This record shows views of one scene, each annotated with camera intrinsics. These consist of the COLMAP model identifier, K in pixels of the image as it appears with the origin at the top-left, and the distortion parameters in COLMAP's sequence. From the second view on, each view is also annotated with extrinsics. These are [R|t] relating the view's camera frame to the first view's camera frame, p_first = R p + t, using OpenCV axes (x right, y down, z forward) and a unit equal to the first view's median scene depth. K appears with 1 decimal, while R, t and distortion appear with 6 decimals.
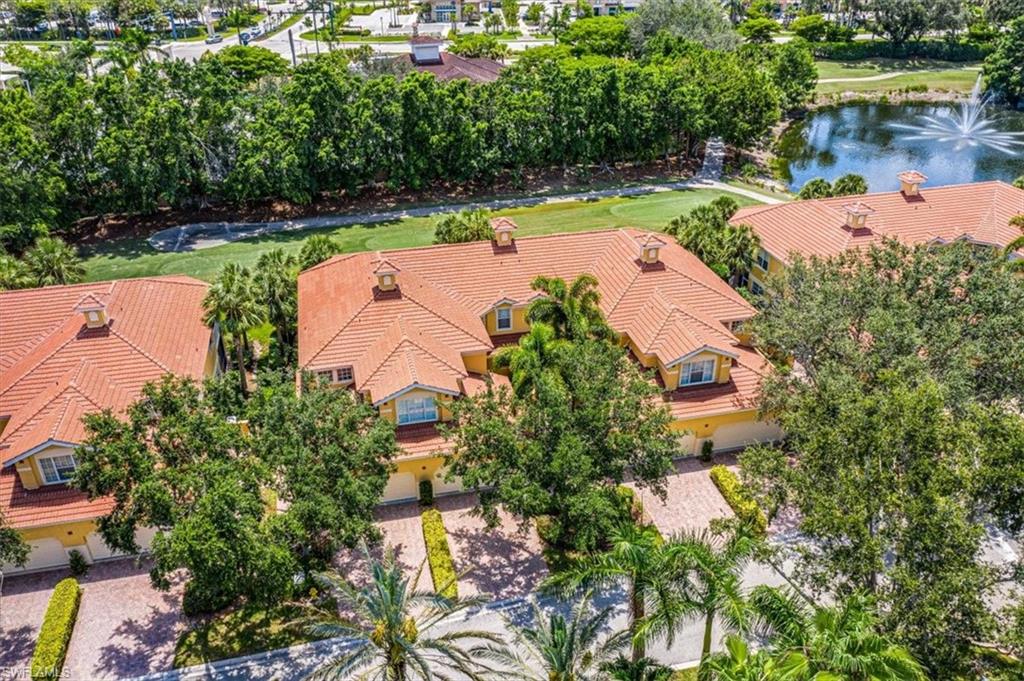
lens RADIAL K [[799.3, 0, 511.7], [0, 799.3, 343.4], [0, 0, 1]] dist [0.004791, -0.006192]
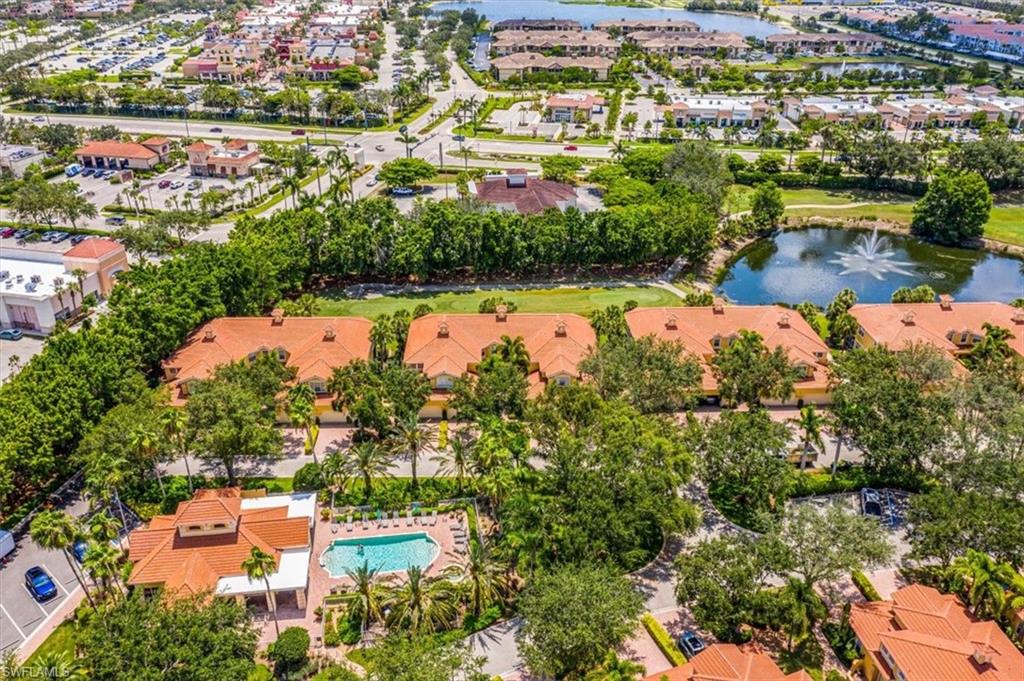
lens RADIAL K [[799.3, 0, 512.6], [0, 799.3, 339.8], [0, 0, 1]] dist [0.004791, -0.006192]
pose [[0.979405, 0.103708, -0.173237, 0.293048], [-0.109966, 0.993571, -0.026896, -0.004815], [0.169334, 0.045392, 0.984513, -0.833982]]
